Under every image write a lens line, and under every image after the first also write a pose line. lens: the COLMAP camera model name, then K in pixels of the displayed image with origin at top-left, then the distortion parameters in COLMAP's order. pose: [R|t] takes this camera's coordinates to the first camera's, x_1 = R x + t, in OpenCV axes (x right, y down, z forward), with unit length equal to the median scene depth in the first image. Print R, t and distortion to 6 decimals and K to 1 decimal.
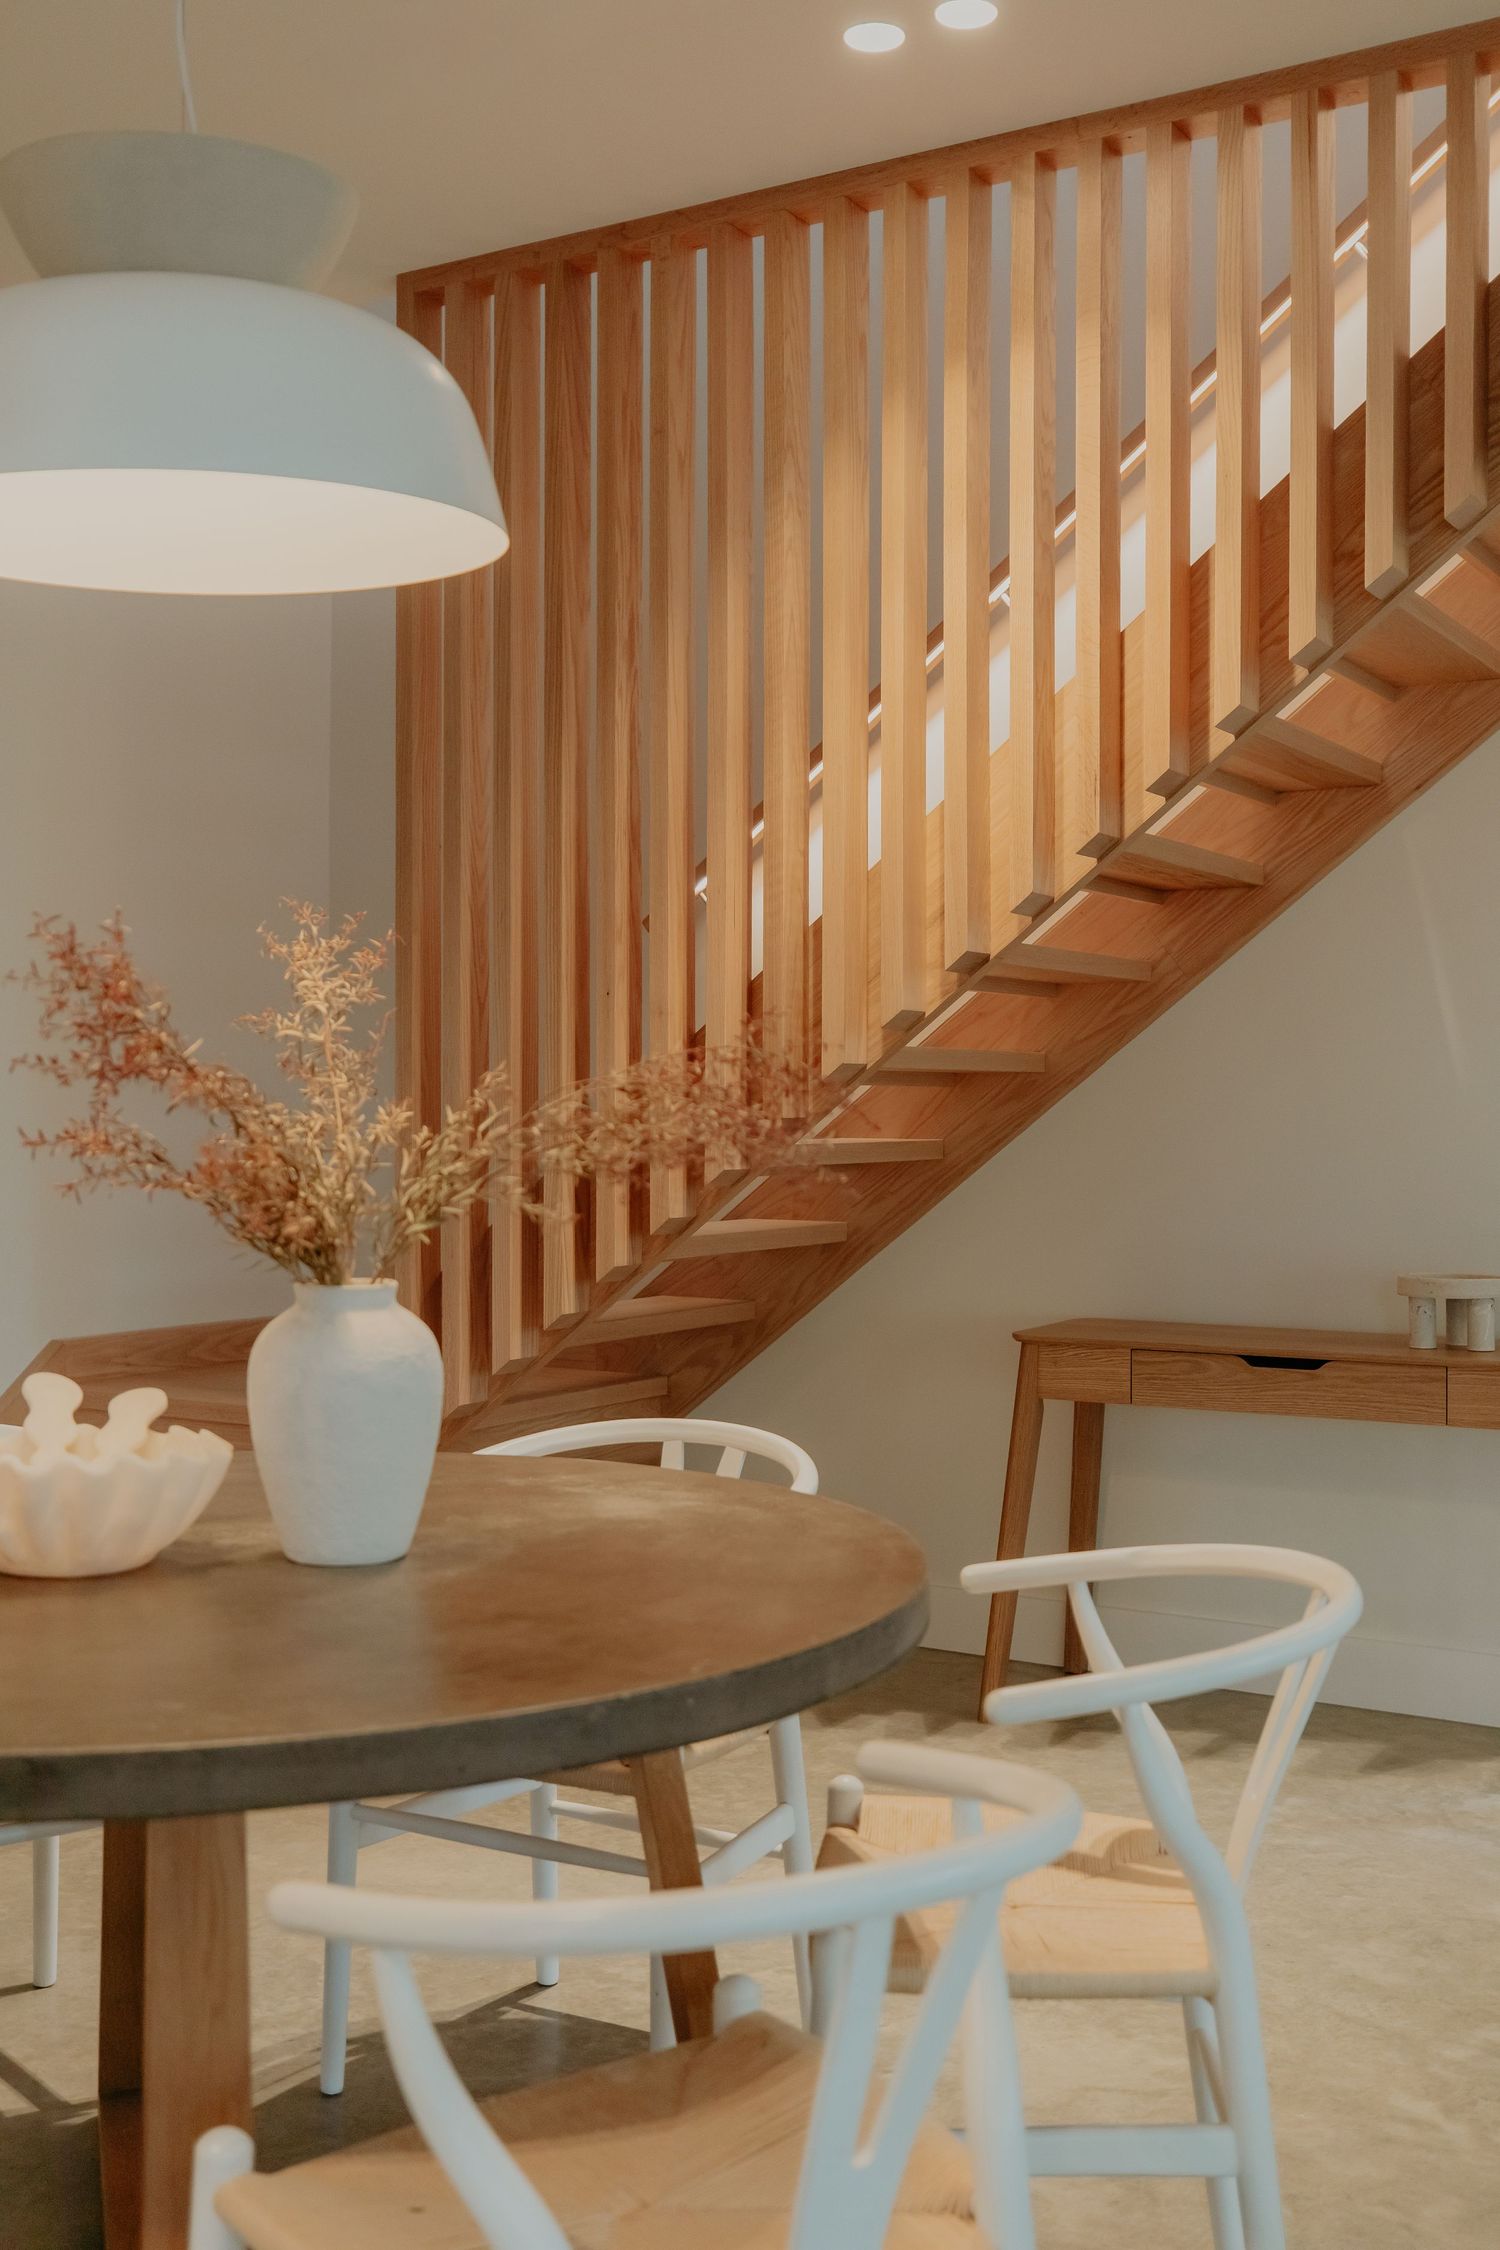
lens RADIAL K [[2228.5, 0, 757.4], [0, 2228.5, 1118.1], [0, 0, 1]] dist [0.002047, 0.000000]
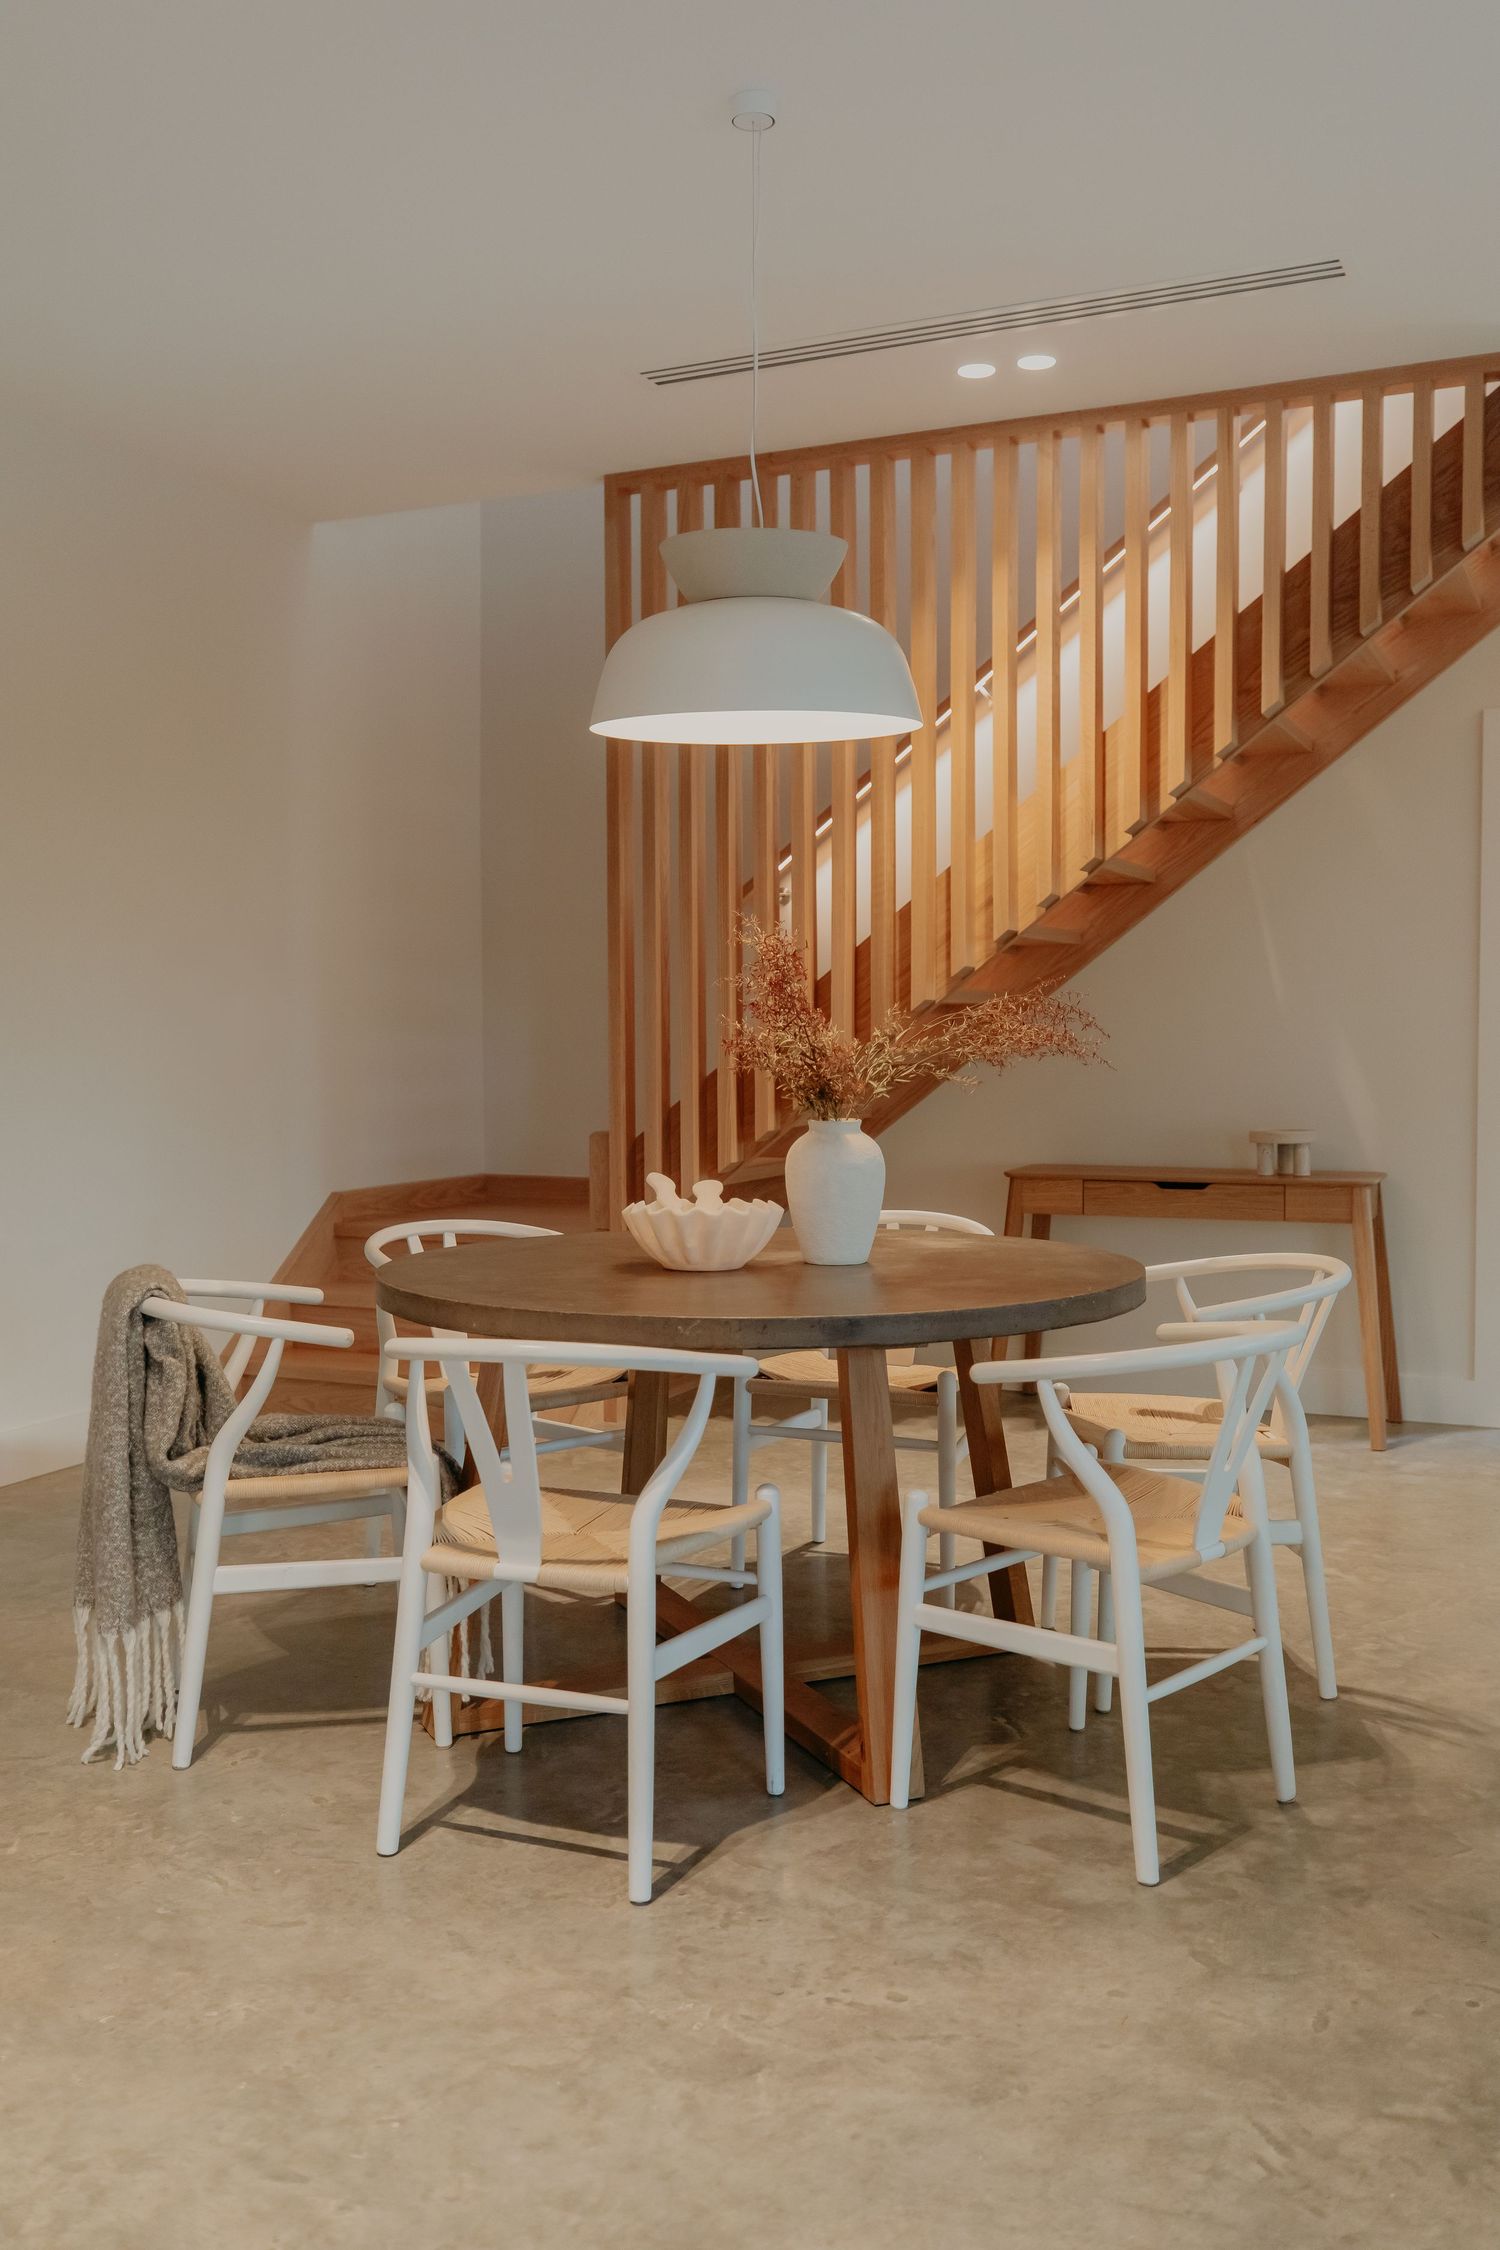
lens RADIAL K [[1883.1, 0, 743.3], [0, 1883.1, 1129.7], [0, 0, 1]] dist [0.016466, 0.007841]
pose [[0.993445, -0.013957, 0.113459, -0.254405], [0.008587, 0.998826, 0.047685, 0.002445], [-0.113991, -0.046398, 0.992398, -0.339129]]
